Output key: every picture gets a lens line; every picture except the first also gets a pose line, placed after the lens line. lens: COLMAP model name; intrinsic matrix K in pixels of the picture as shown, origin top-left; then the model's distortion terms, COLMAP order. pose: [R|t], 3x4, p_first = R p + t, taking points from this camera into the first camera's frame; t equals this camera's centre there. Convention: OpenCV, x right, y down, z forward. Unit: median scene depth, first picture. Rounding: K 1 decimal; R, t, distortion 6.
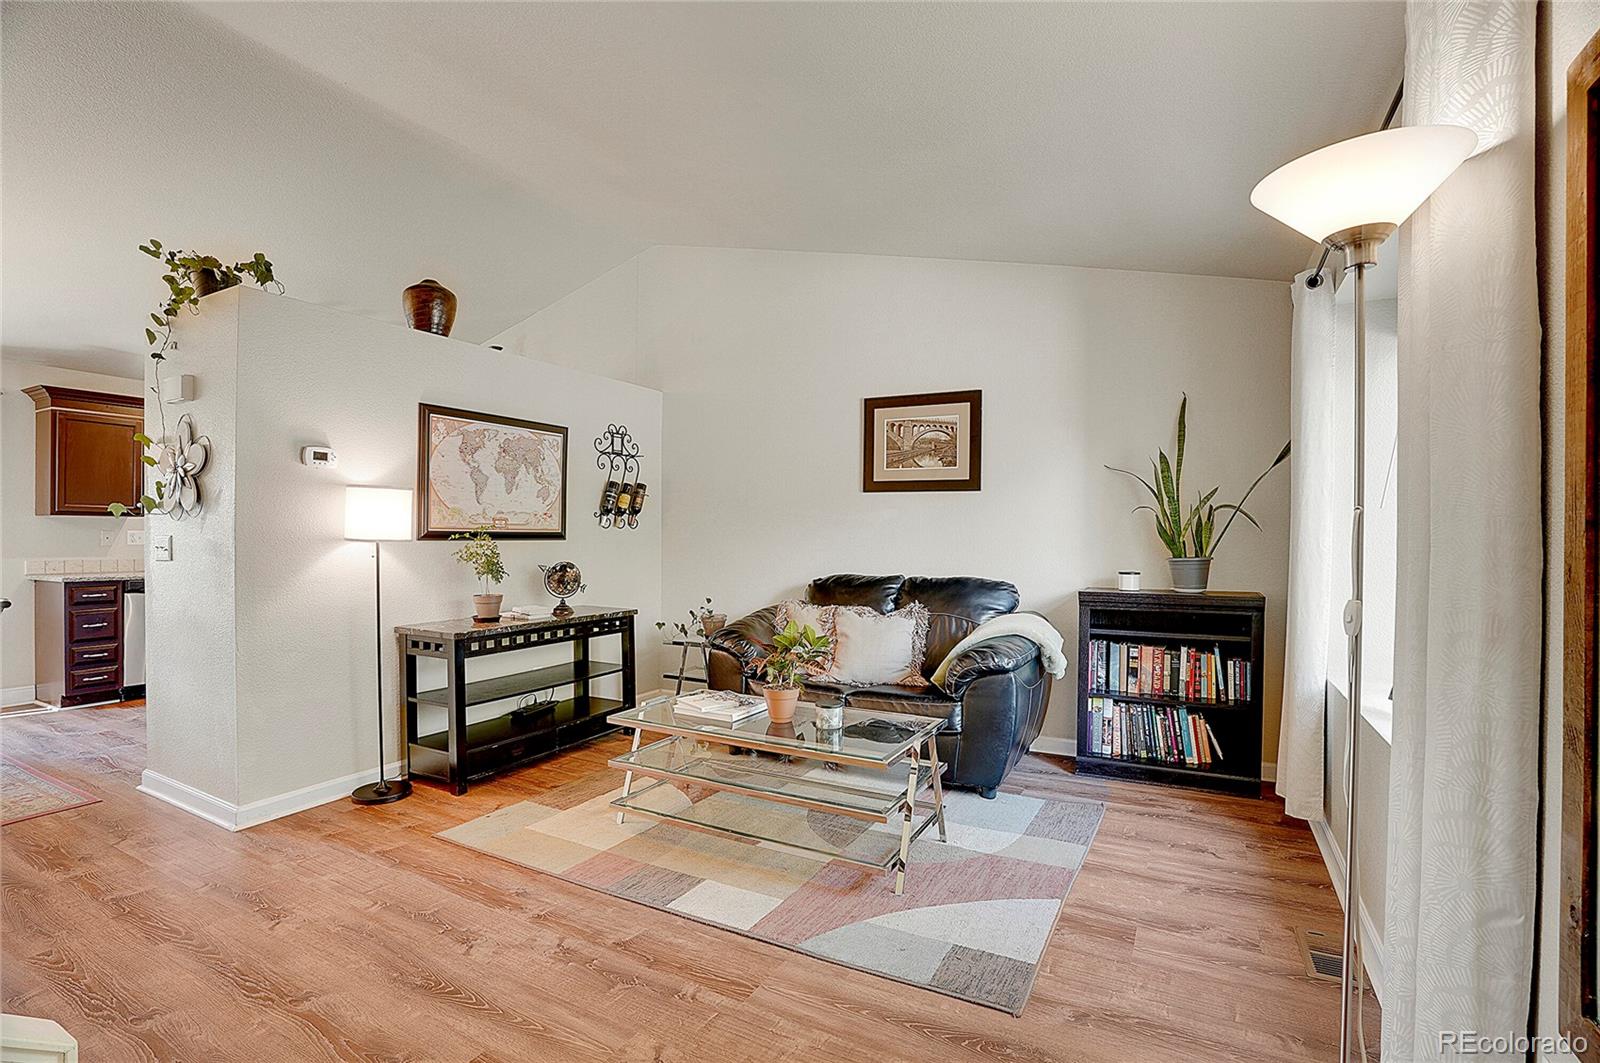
lens RADIAL K [[739.5, 0, 798.9], [0, 739.5, 534.6], [0, 0, 1]] dist [-0.068738, 0.025395]
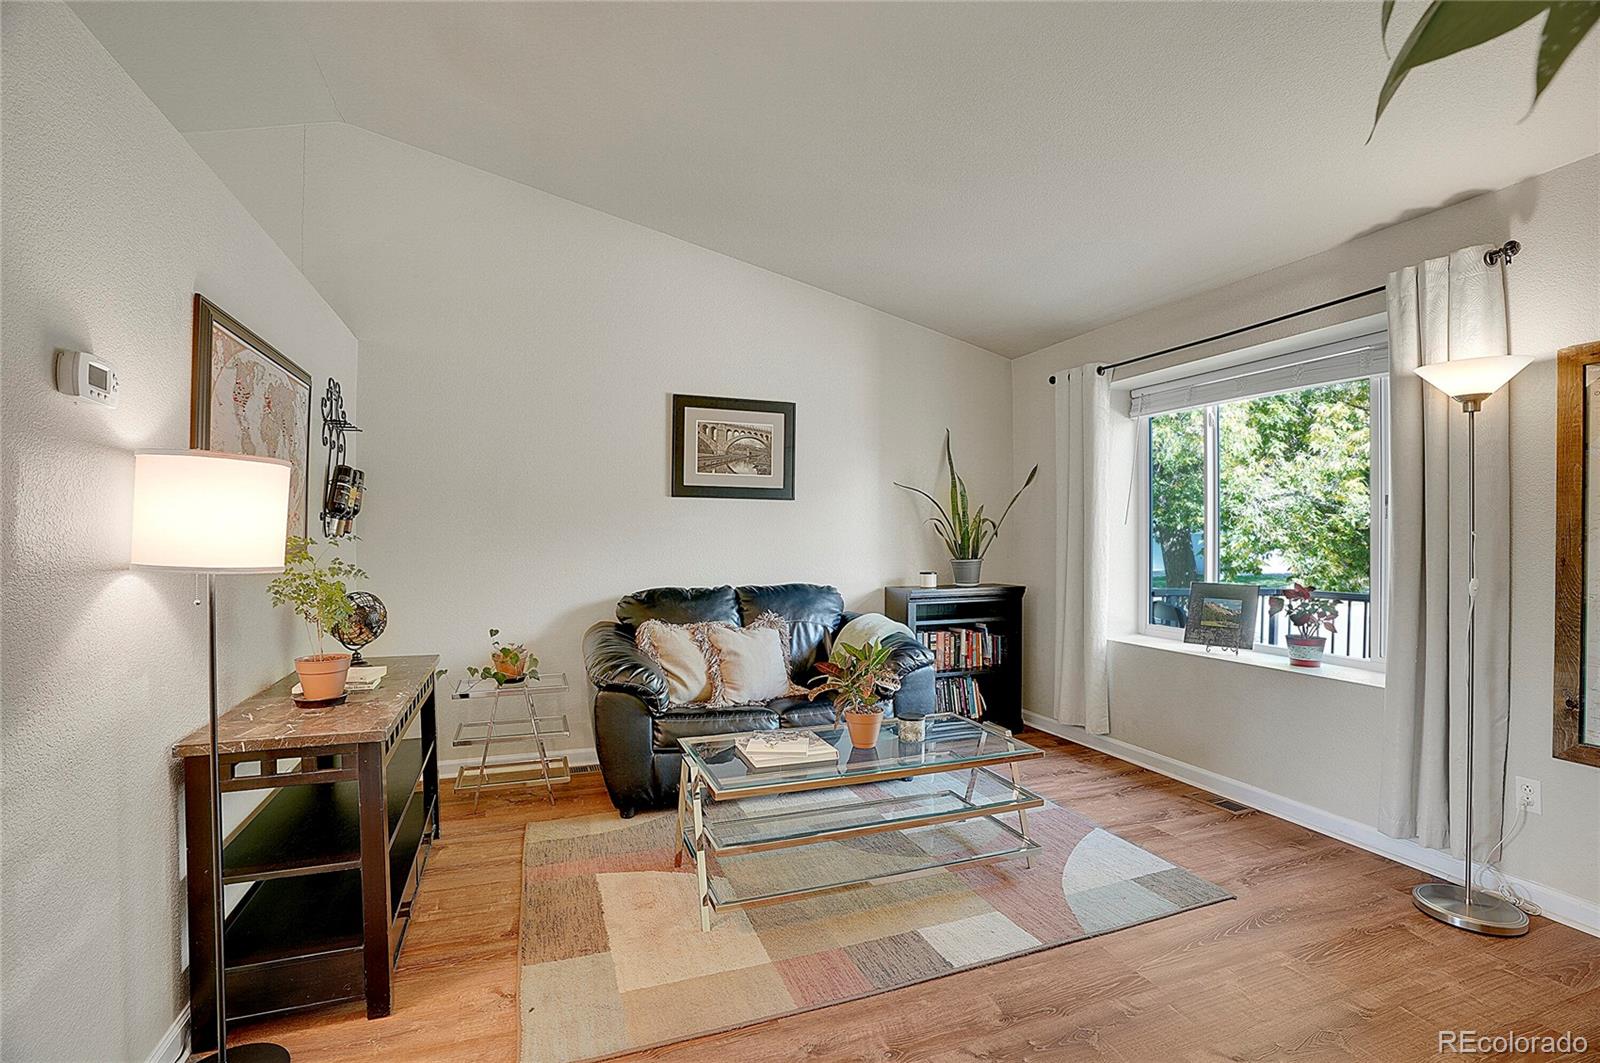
lens RADIAL K [[739.5, 0, 796.5], [0, 739.5, 536.9], [0, 0, 1]] dist [-0.068738, 0.025395]
pose [[0.656842, -0.004865, 0.754012, -0.642747], [0.005029, 0.999985, 0.002071, -0.011686], [-0.754011, 0.002432, 0.656857, 0.372233]]
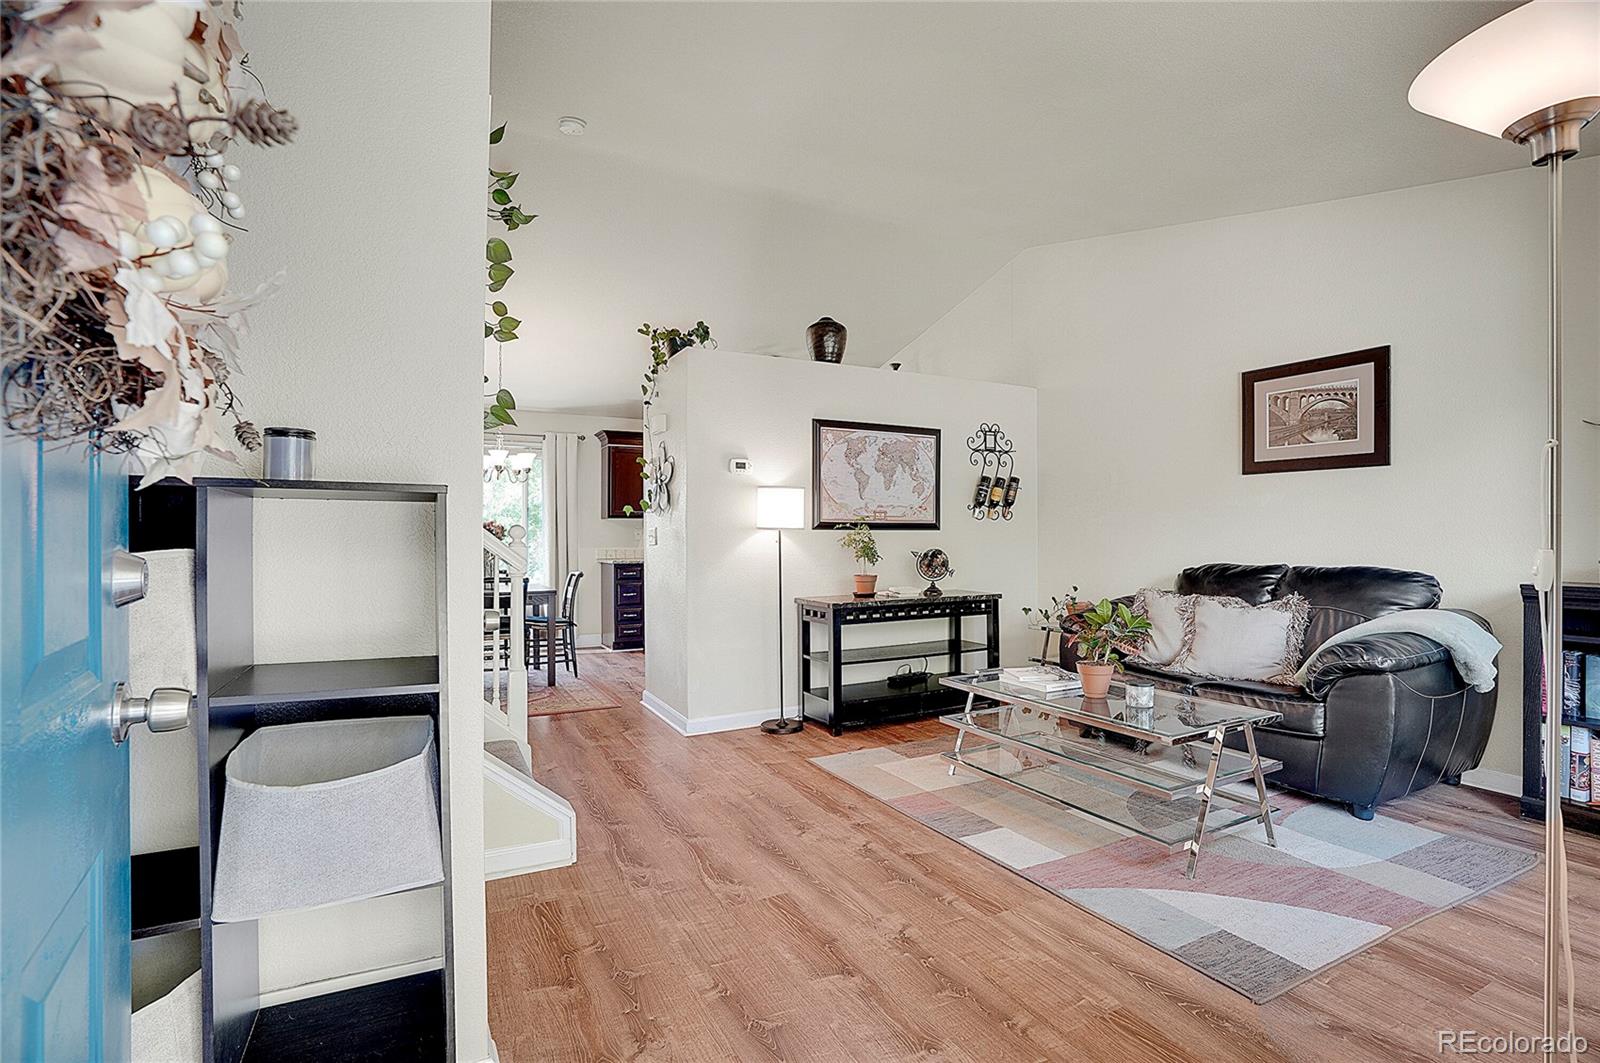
lens RADIAL K [[739.5, 0, 798.8], [0, 739.5, 535.0], [0, 0, 1]] dist [-0.068738, 0.025395]
pose [[0.829985, -0.008035, -0.557729, 0.167292], [0.006119, 0.999967, -0.005301, 0.024479], [0.557753, 0.000987, 0.830006, -0.064739]]
